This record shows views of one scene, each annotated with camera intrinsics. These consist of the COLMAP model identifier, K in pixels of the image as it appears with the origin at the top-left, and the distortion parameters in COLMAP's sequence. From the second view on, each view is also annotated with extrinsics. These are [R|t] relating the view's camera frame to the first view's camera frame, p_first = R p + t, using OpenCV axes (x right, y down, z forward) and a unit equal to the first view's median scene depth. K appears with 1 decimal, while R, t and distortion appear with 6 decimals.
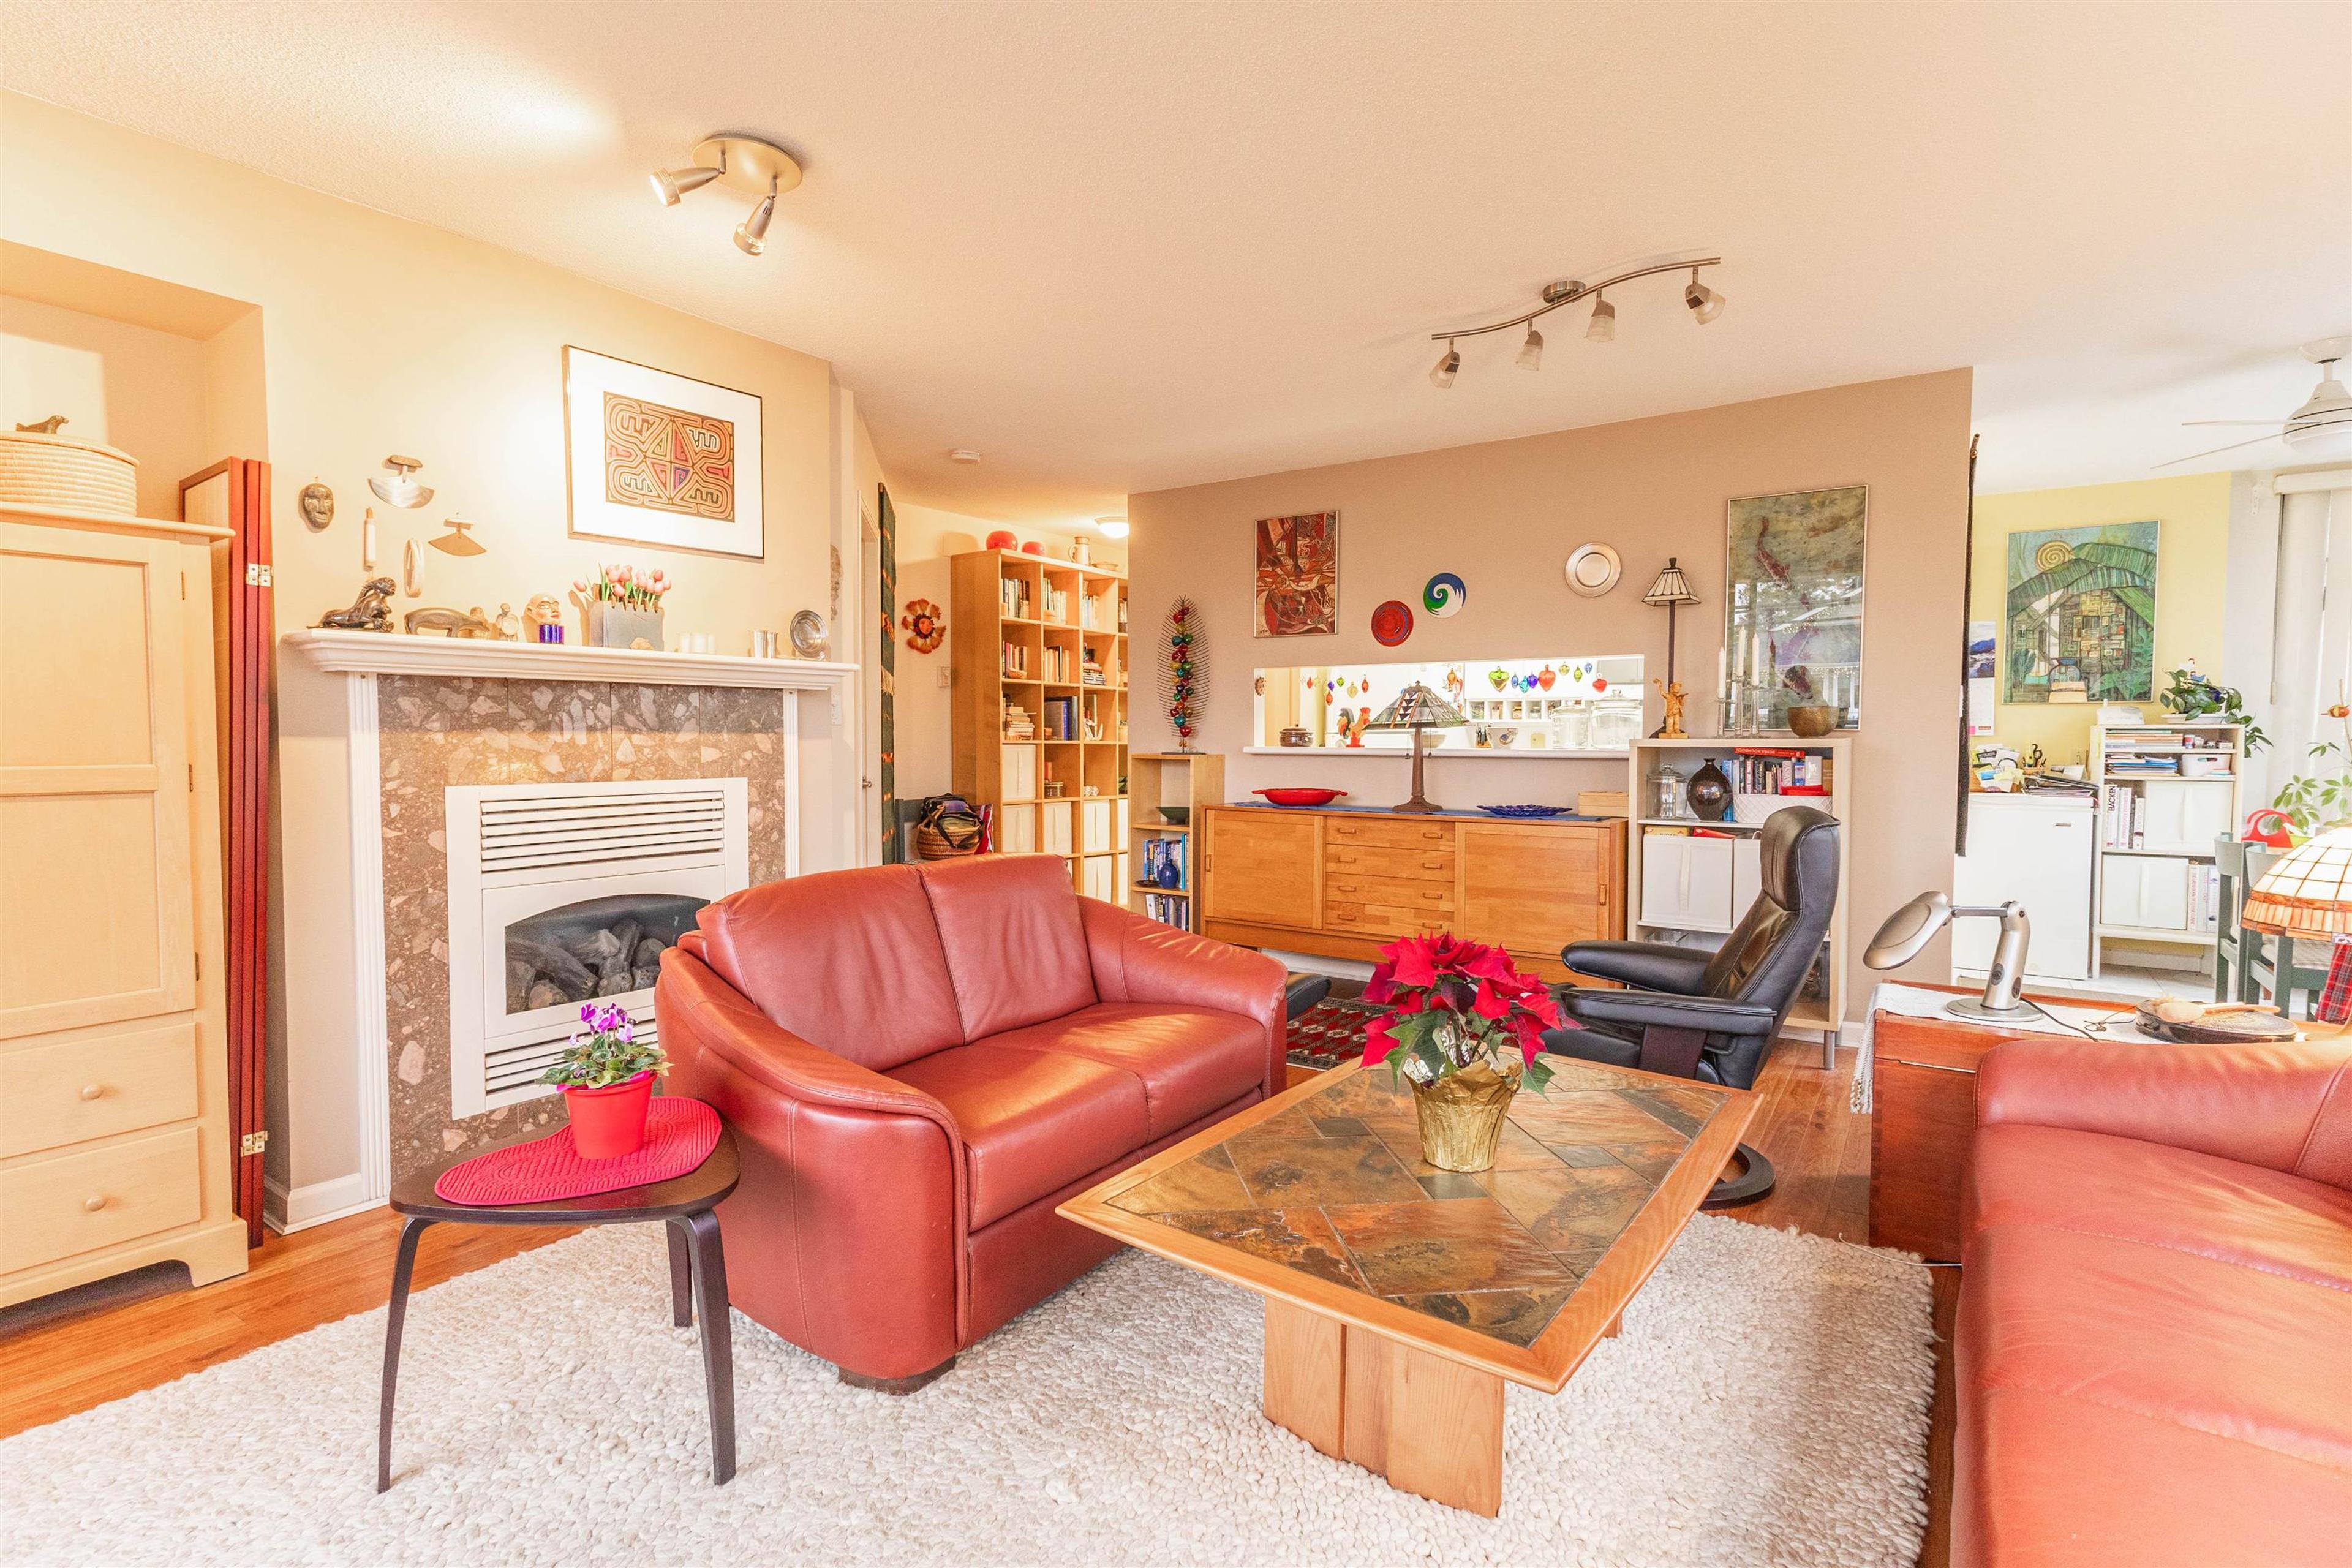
lens RADIAL K [[1089.4, 0, 1163.4], [0, 1089.4, 782.5], [0, 0, 1]] dist [0.000629, 0.001493]
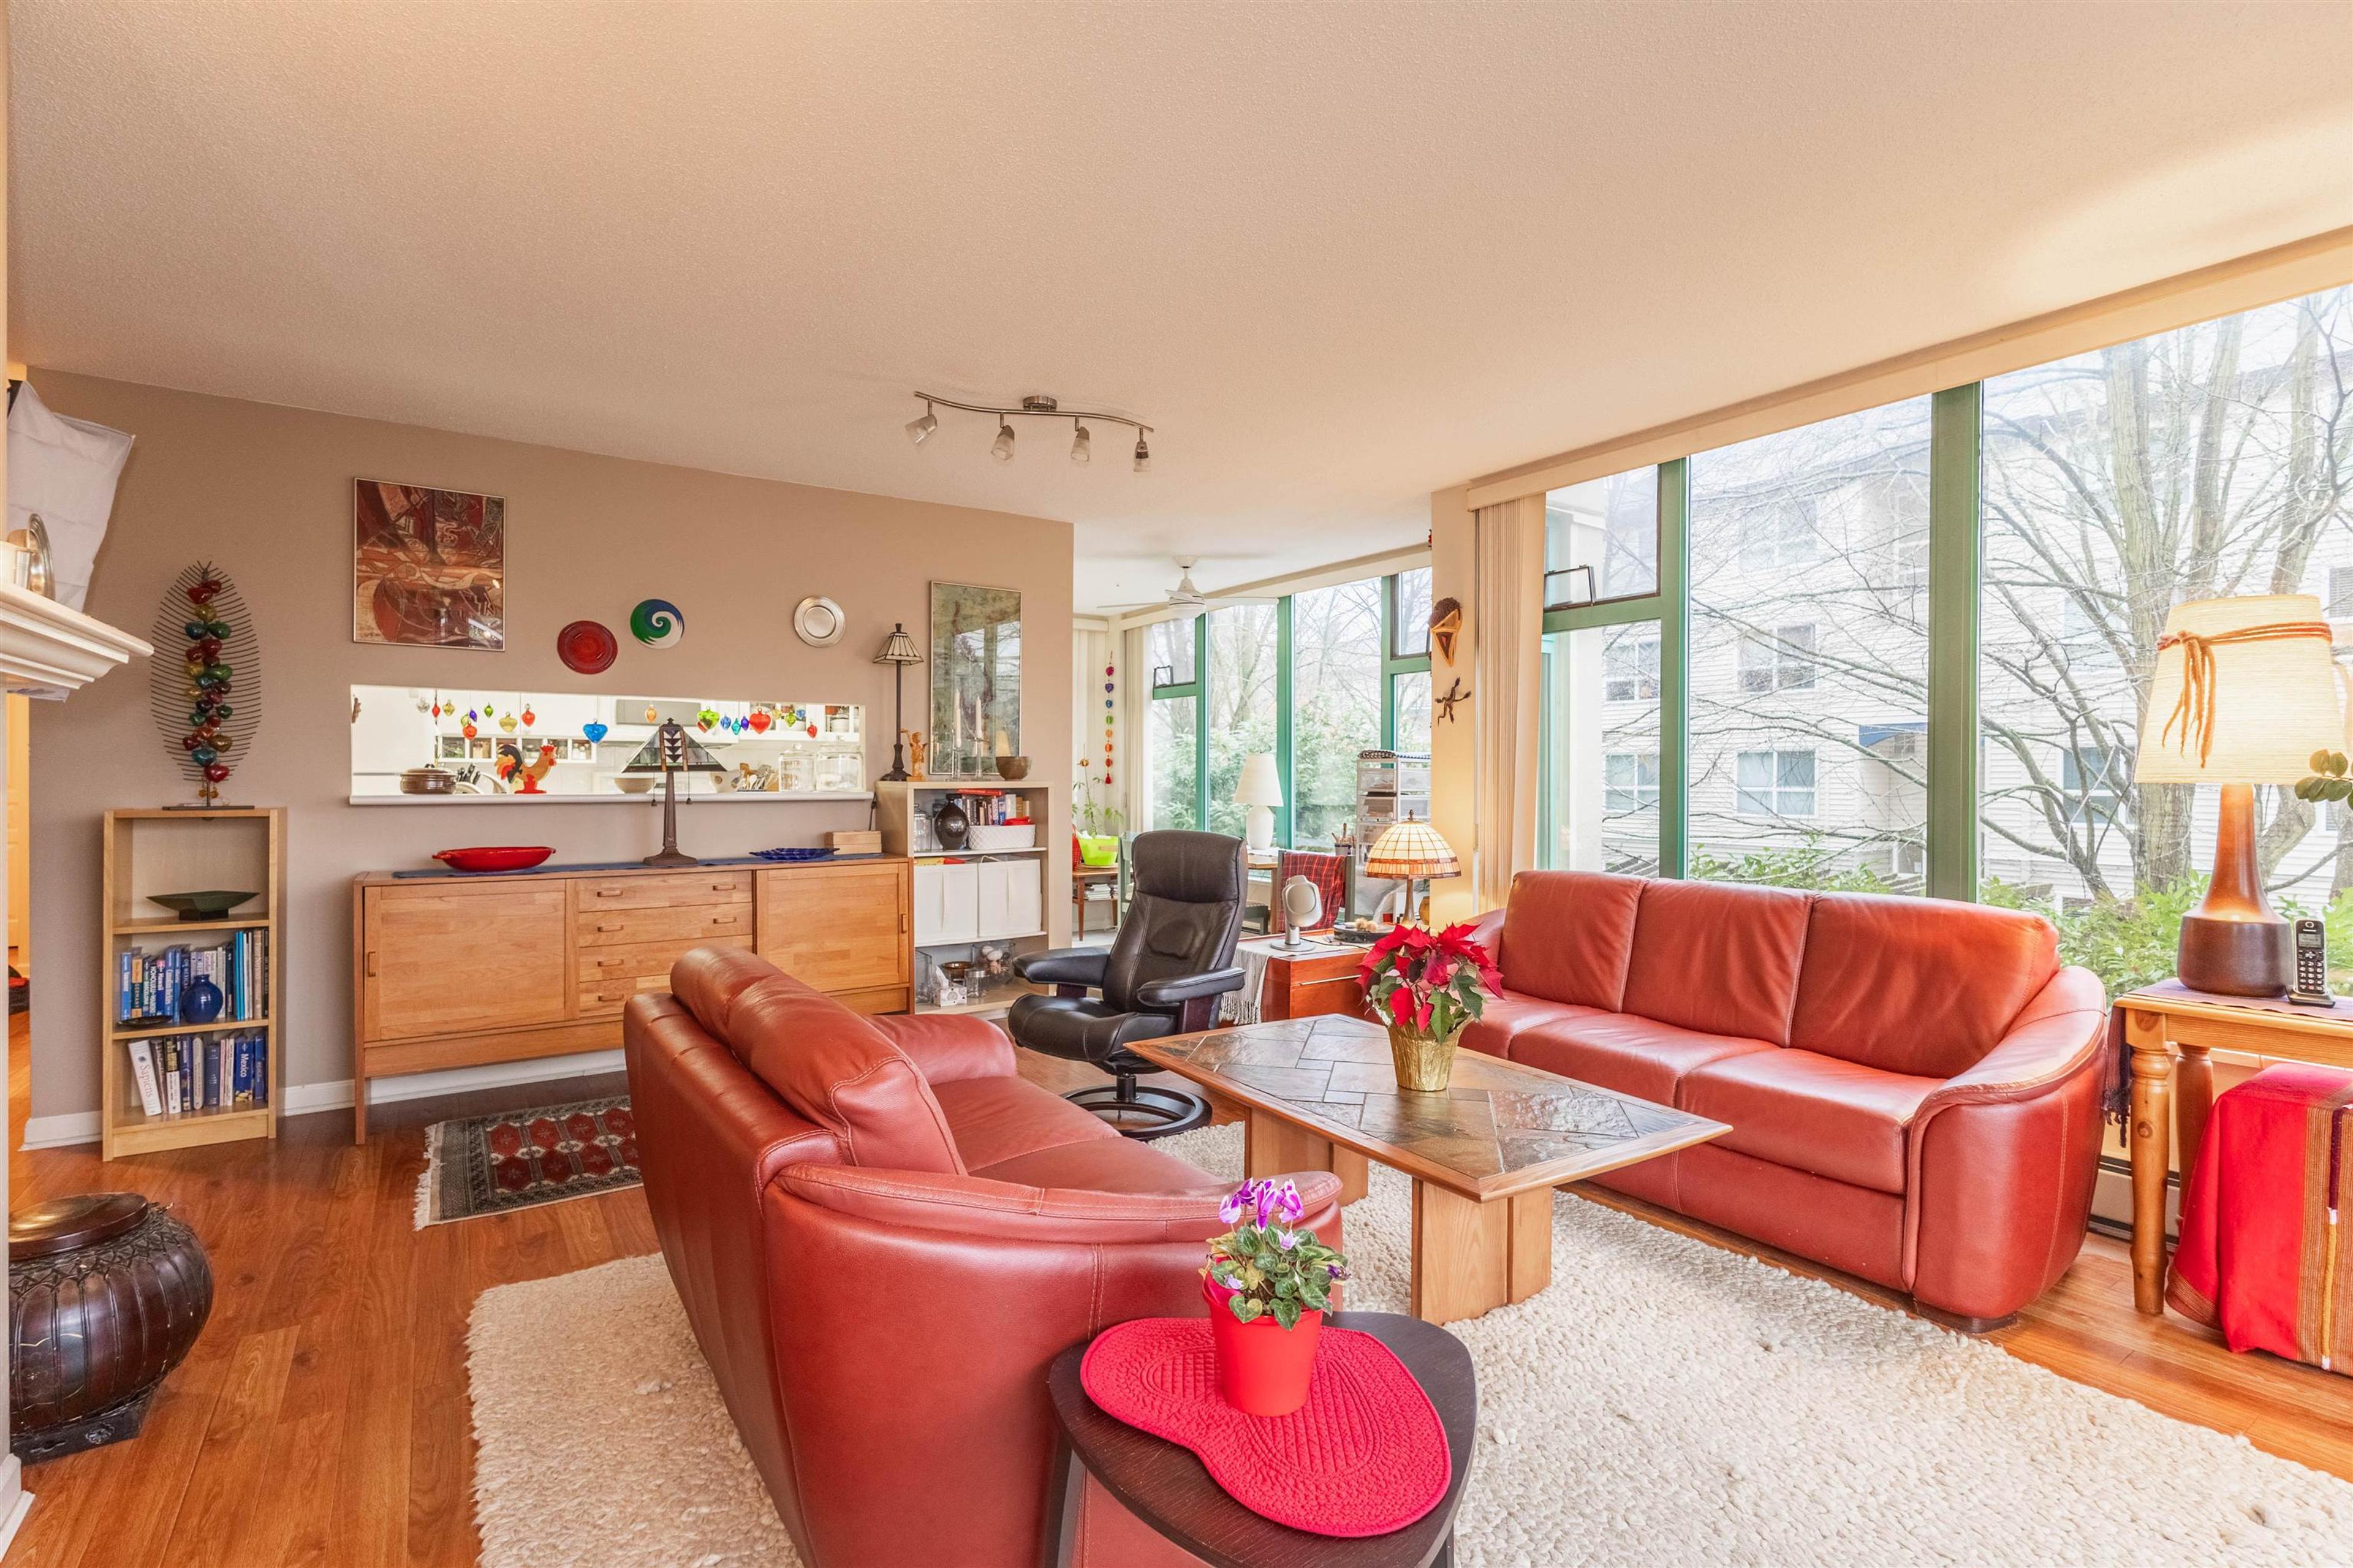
lens RADIAL K [[1089.9, 0, 1157.8], [0, 1089.9, 788.1], [0, 0, 1]] dist [0.000629, 0.001493]
pose [[0.378954, -0.012032, 0.925337, -0.416801], [0.039778, 0.999203, -0.003298, -0.015859], [-0.924560, 0.038057, 0.379131, 0.275101]]
